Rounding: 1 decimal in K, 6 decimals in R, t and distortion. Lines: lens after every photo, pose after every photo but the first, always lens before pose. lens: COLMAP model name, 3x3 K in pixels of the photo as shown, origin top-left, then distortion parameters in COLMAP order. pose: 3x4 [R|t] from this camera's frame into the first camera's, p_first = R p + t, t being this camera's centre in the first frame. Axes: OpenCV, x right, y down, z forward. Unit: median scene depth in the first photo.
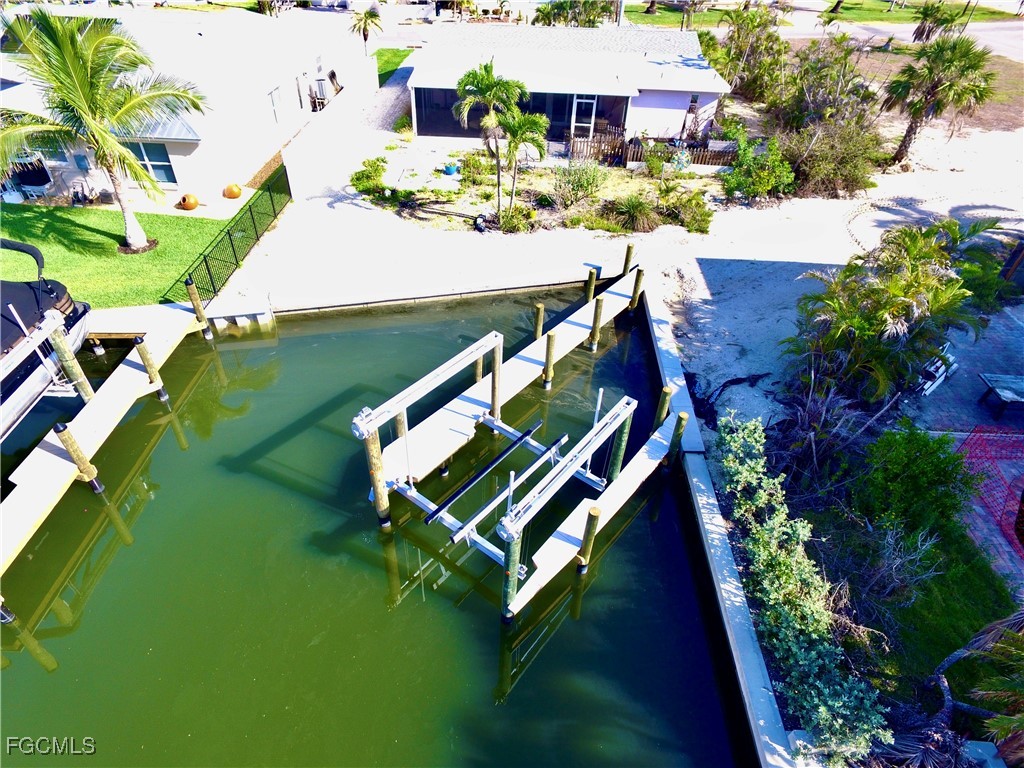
lens RADIAL K [[592.8, 0, 512.0], [0, 592.8, 384.0], [0, 0, 1]] dist [0.001525, 0.000729]
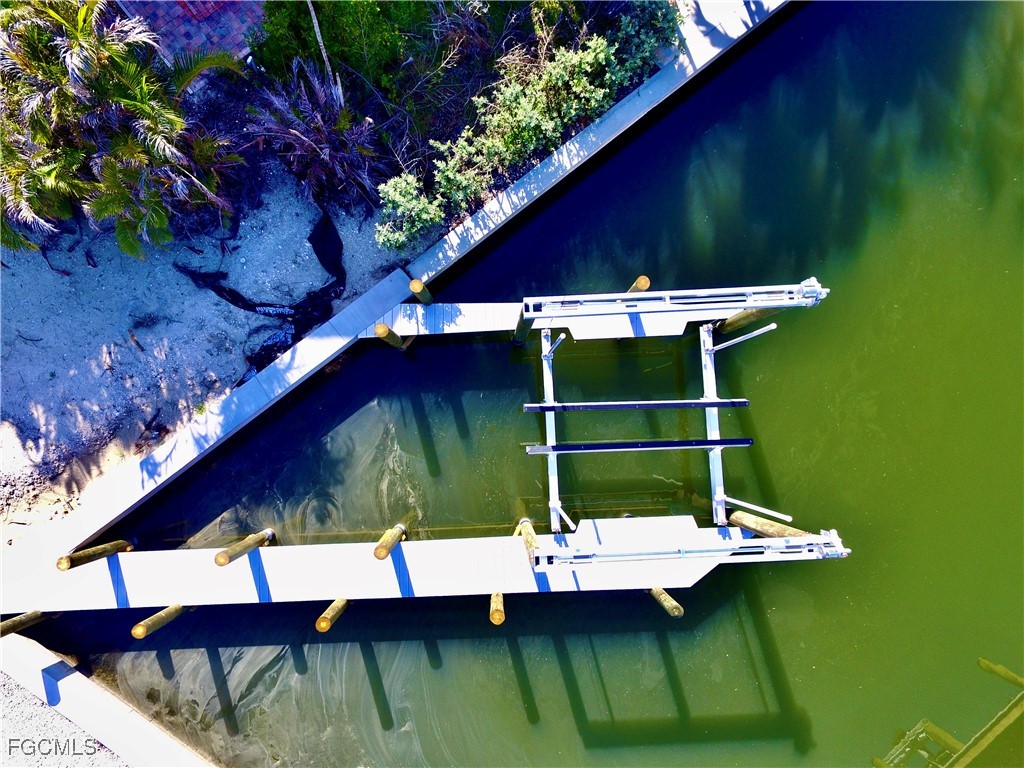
lens RADIAL K [[592.8, 0, 512.0], [0, 592.8, 384.0], [0, 0, 1]] dist [0.001525, 0.000729]
pose [[-0.649699, -0.759772, 0.025267, 0.090691], [0.464132, -0.370128, 0.804728, -0.431520], [-0.602057, 0.534558, 0.593106, 0.492250]]
